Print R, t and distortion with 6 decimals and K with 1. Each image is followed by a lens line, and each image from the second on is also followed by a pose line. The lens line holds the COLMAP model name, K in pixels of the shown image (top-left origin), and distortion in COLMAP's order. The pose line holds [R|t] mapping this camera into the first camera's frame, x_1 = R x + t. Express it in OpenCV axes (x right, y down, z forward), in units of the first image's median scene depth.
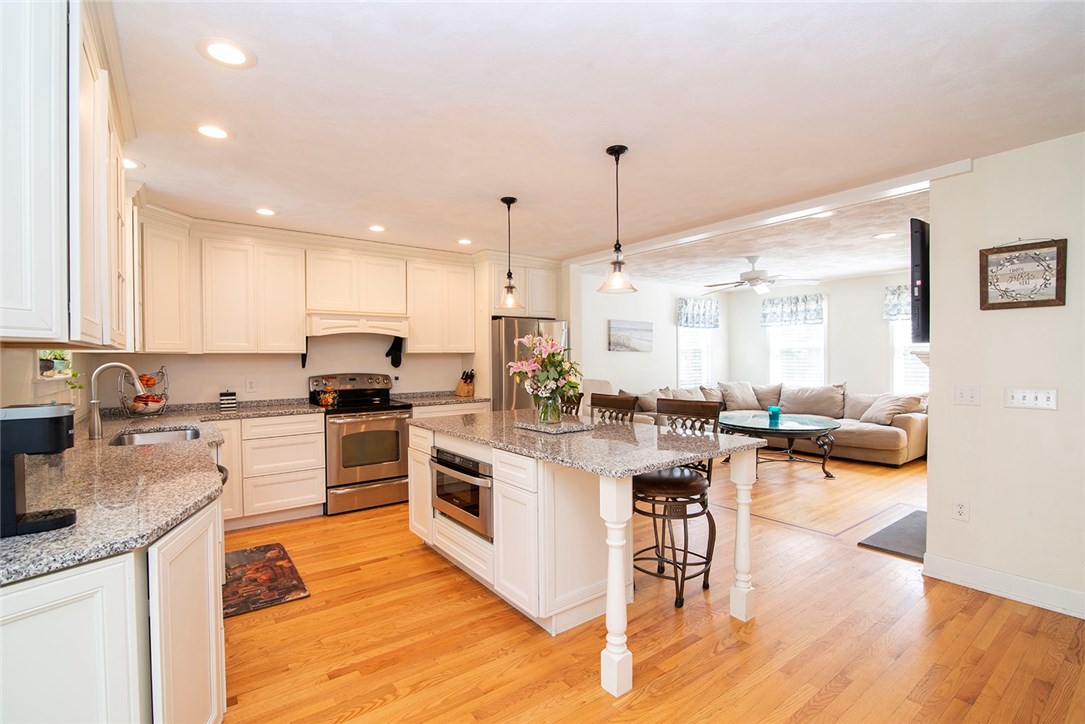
lens RADIAL K [[496.1, 0, 538.8], [0, 496.1, 357.6], [0, 0, 1]] dist [-0.021183, 0.000944]
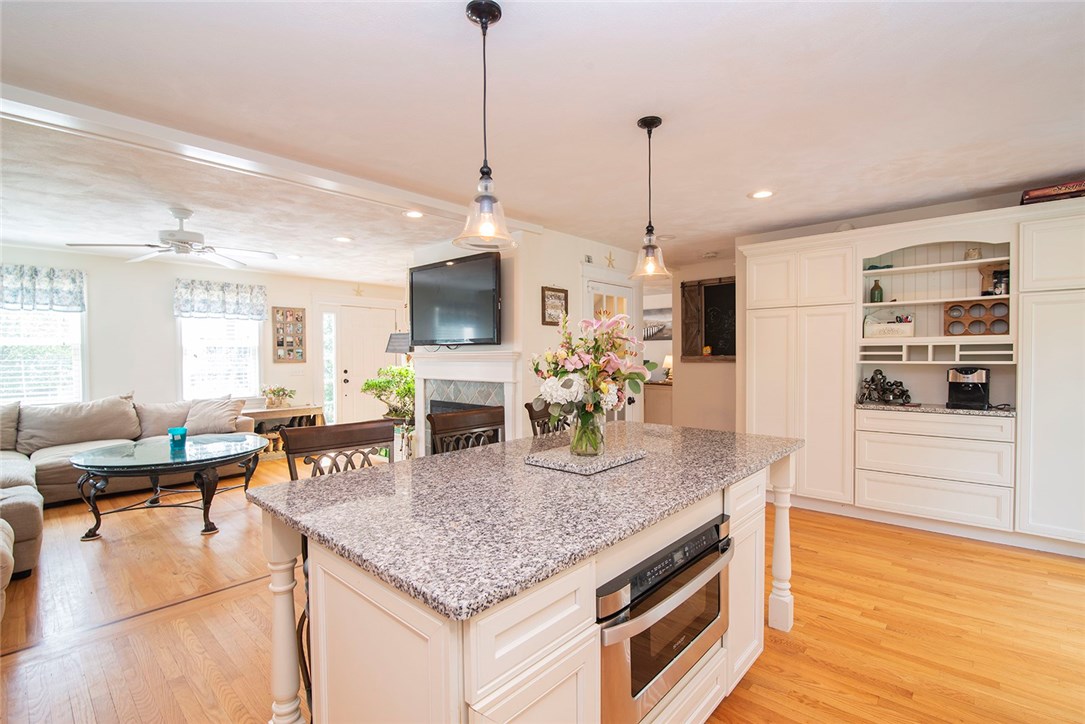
lens RADIAL K [[496.1, 0, 541.5], [0, 496.1, 364.1], [0, 0, 1]] dist [-0.021183, 0.000944]
pose [[-0.193288, -0.014807, 0.981030, -0.271175], [0.010584, 0.999796, 0.017176, 0.000237], [-0.981085, 0.013703, -0.193092, 0.541862]]
